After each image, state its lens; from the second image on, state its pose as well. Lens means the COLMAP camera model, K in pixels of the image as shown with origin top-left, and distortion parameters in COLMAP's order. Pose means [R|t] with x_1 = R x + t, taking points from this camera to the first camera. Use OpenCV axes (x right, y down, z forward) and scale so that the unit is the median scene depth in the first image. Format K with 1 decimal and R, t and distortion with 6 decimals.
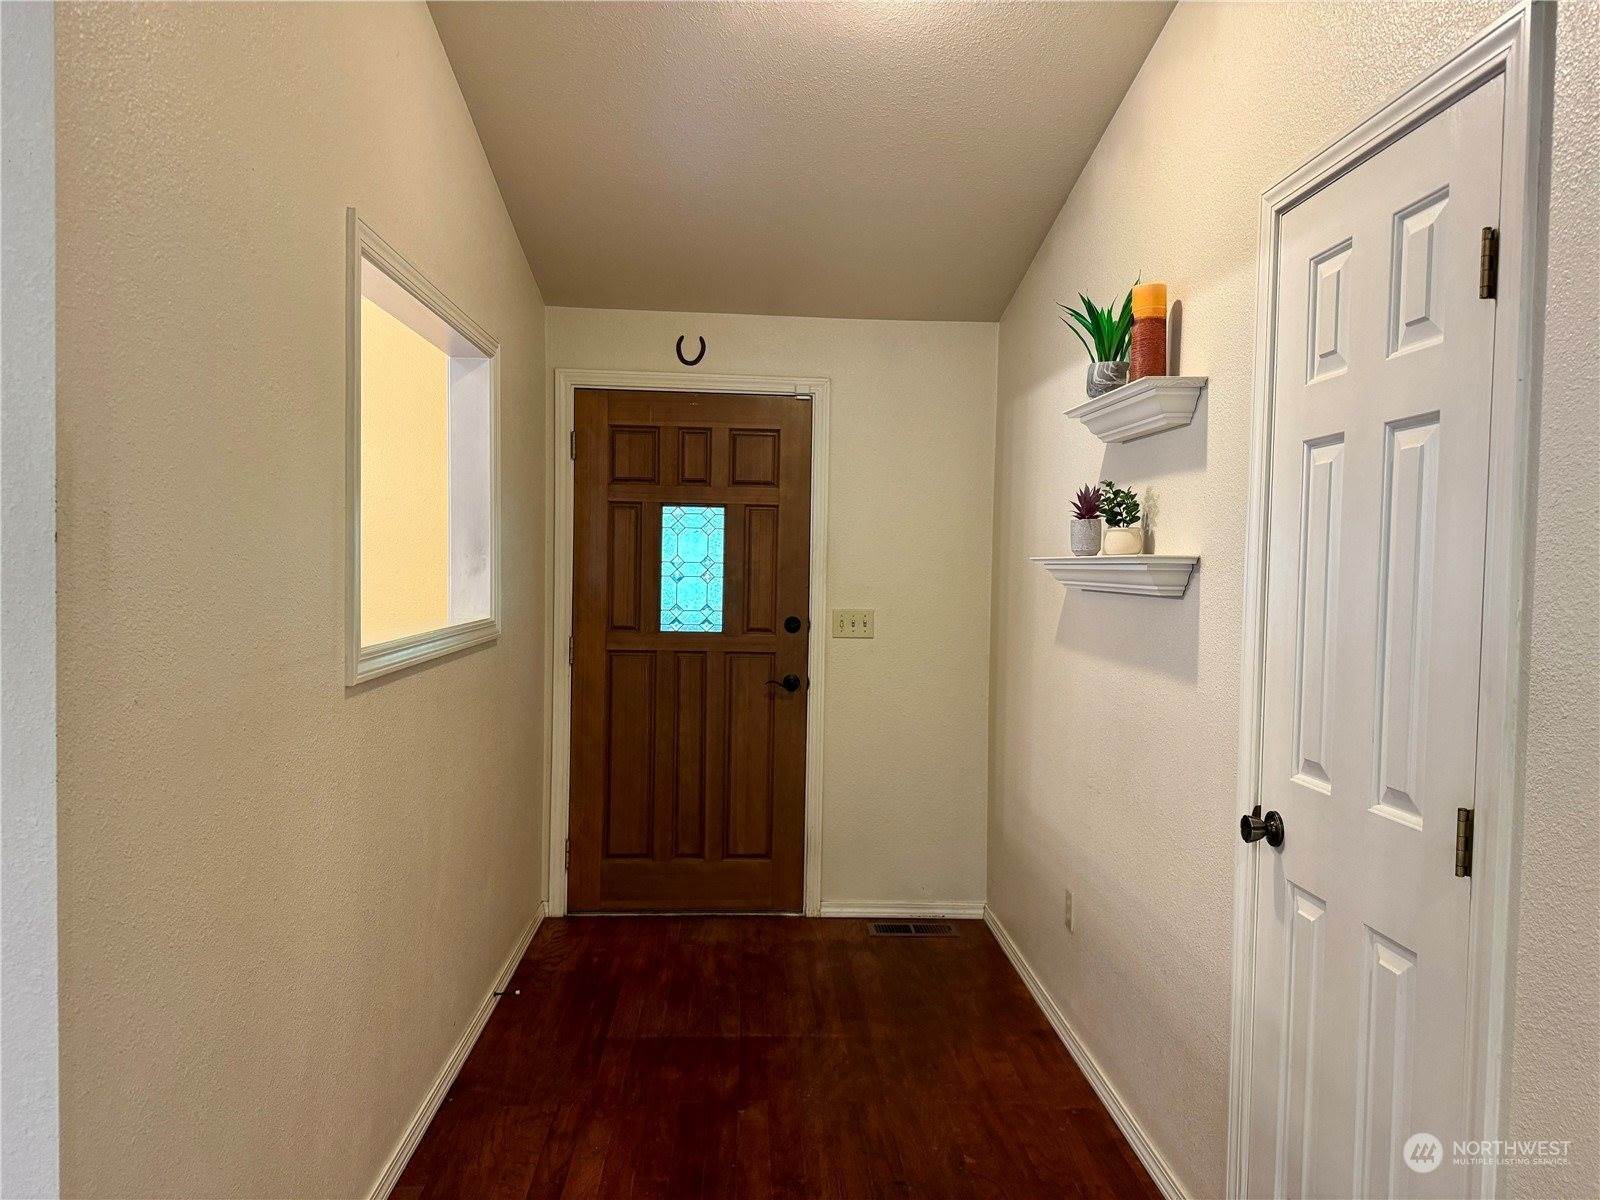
lens RADIAL K [[1125.9, 0, 795.1], [0, 1125.9, 612.1], [0, 0, 1]] dist [0.033375, -0.020711]
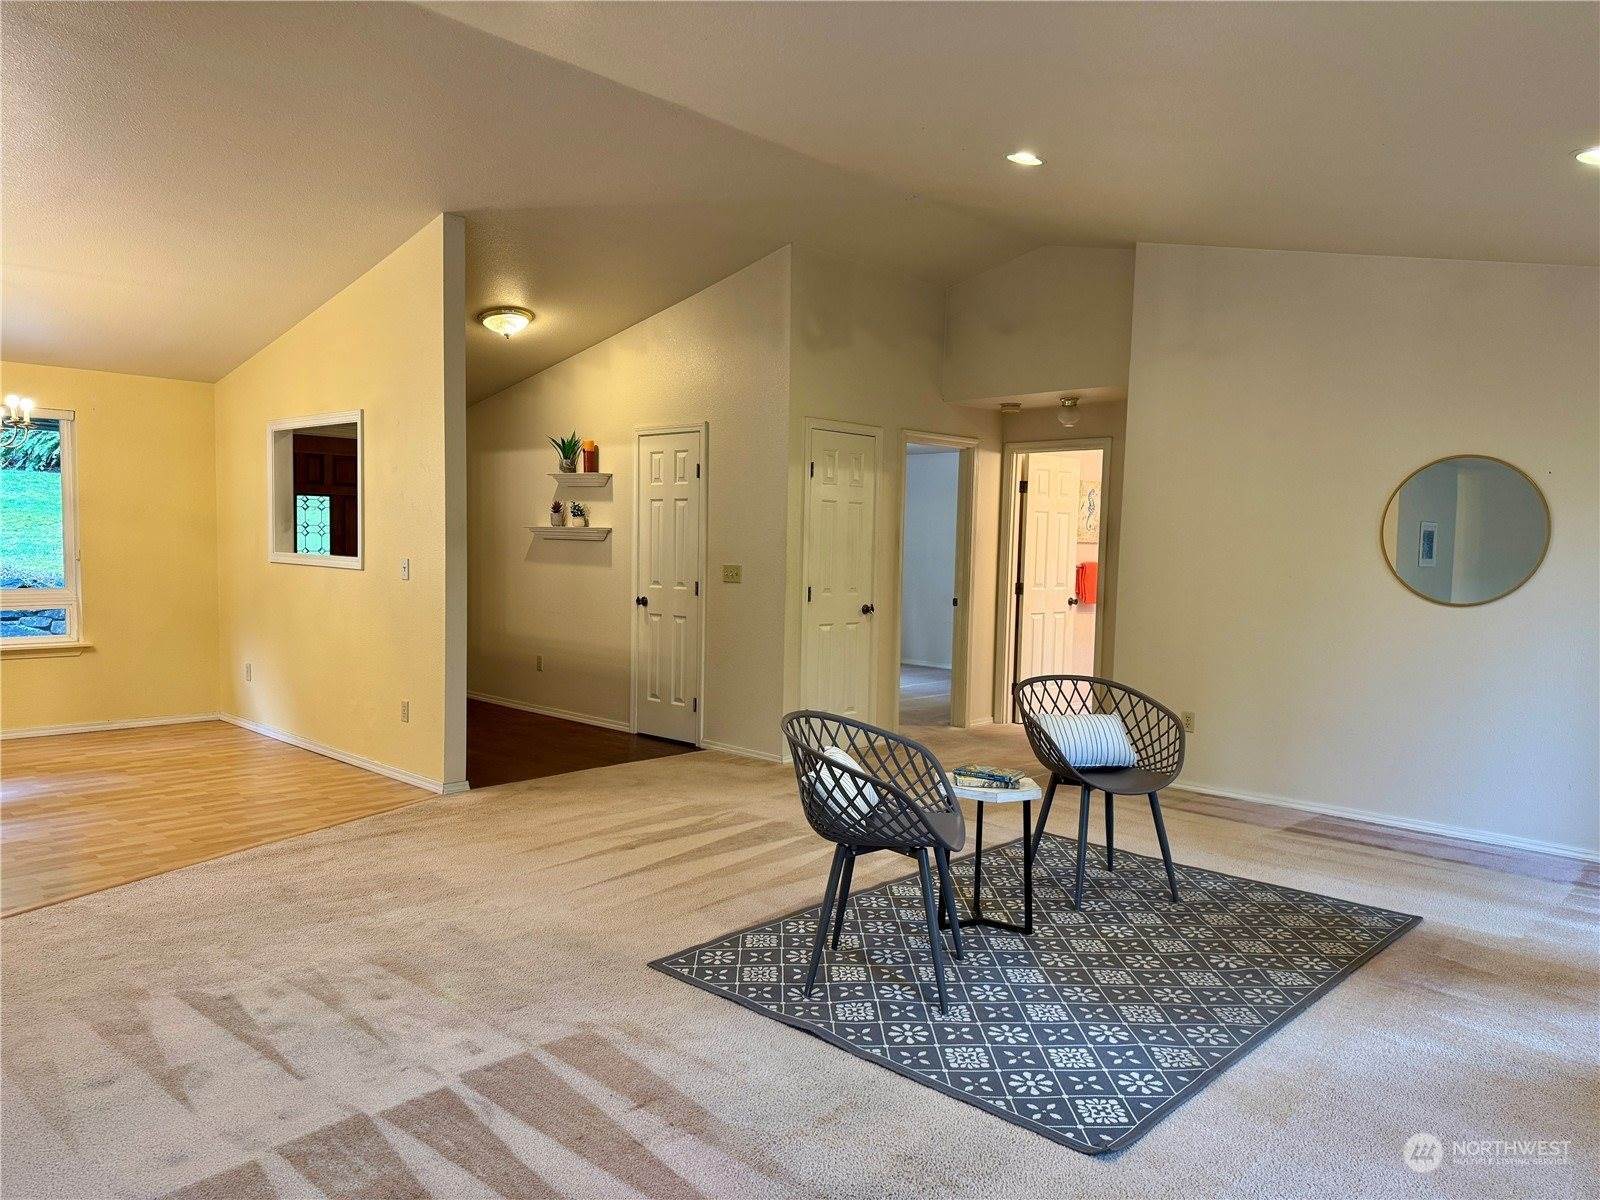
lens RADIAL K [[1125.9, 0, 802.7], [0, 1125.9, 601.7], [0, 0, 1]] dist [0.033375, -0.020711]
pose [[0.708920, -0.036259, 0.704357, -1.565704], [0.015203, 0.999231, 0.036137, 0.054773], [-0.705125, -0.014910, 0.708926, -1.726308]]
